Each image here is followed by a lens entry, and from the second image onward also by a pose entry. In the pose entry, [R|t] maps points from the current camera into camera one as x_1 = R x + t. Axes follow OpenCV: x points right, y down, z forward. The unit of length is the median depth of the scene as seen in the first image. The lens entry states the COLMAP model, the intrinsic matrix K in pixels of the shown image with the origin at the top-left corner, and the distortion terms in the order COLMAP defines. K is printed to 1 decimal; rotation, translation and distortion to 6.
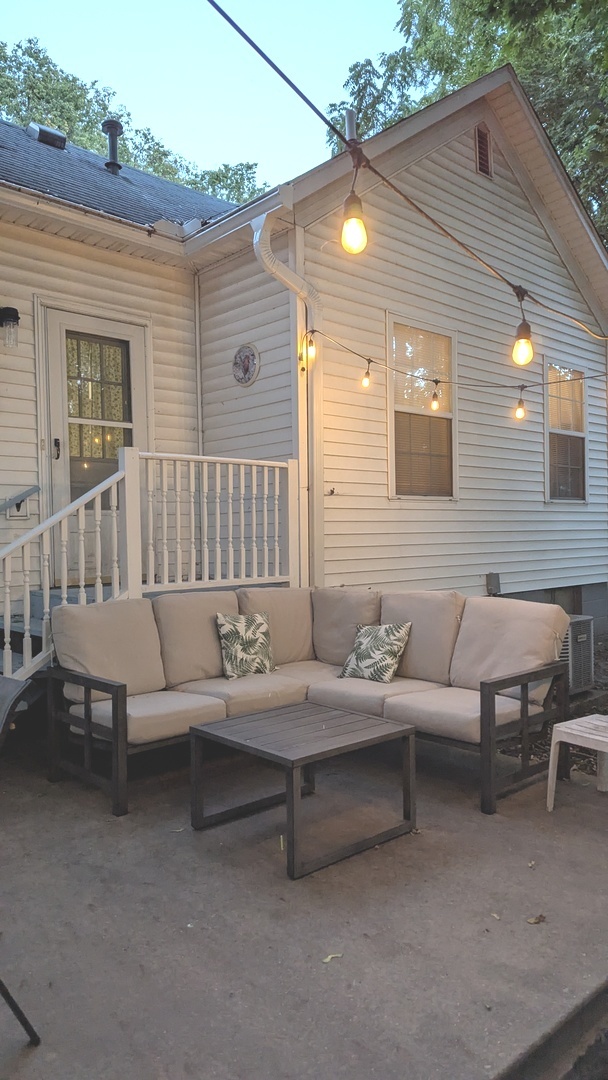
lens RADIAL K [[751.5, 0, 303.7], [0, 751.5, 538.8], [0, 0, 1]] dist [0.002115, 0.000200]
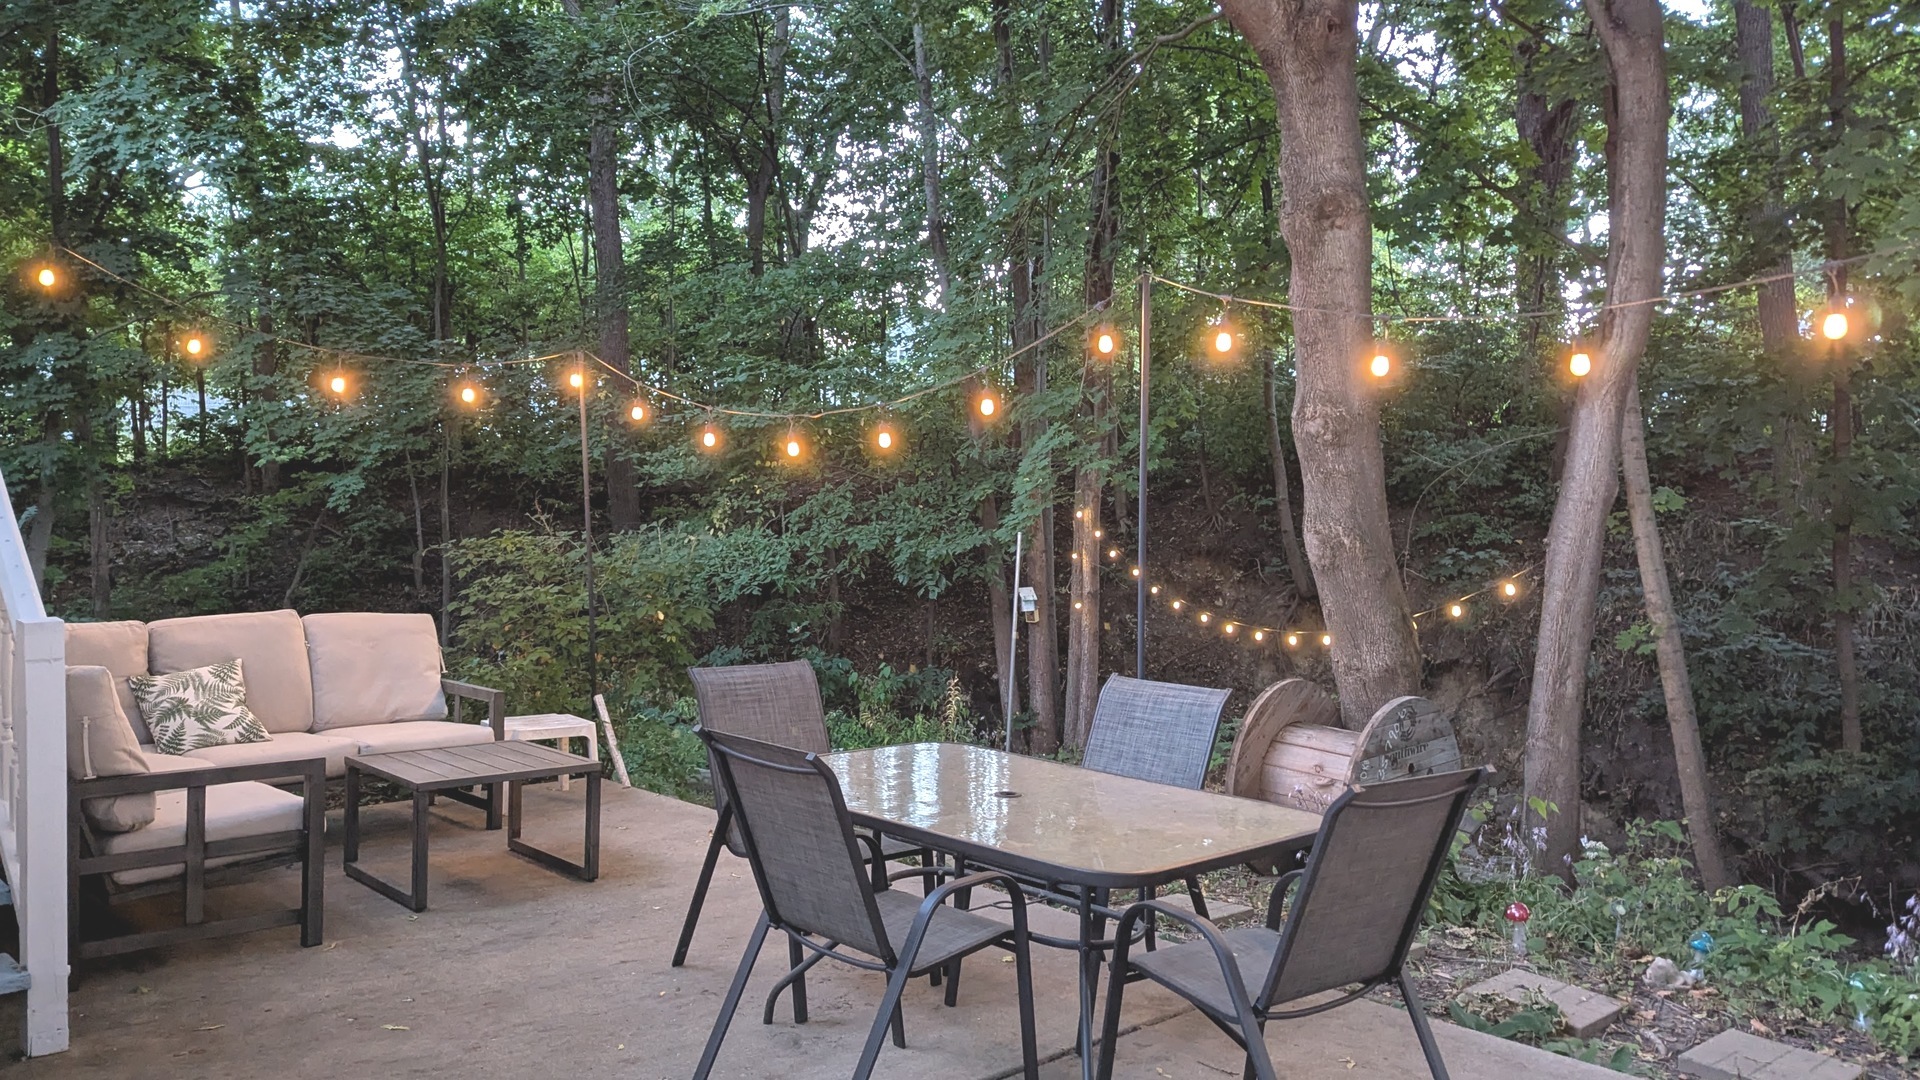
lens RADIAL K [[1336.1, 0, 959.0], [0, 1336.1, 539.3], [0, 0, 1]] dist [0.002115, 0.000200]
pose [[0.003384, 0.001811, 0.999993, -1.388093], [0.003496, 0.999992, -0.001823, 0.002511], [-0.999988, 0.003502, 0.003378, 0.389168]]
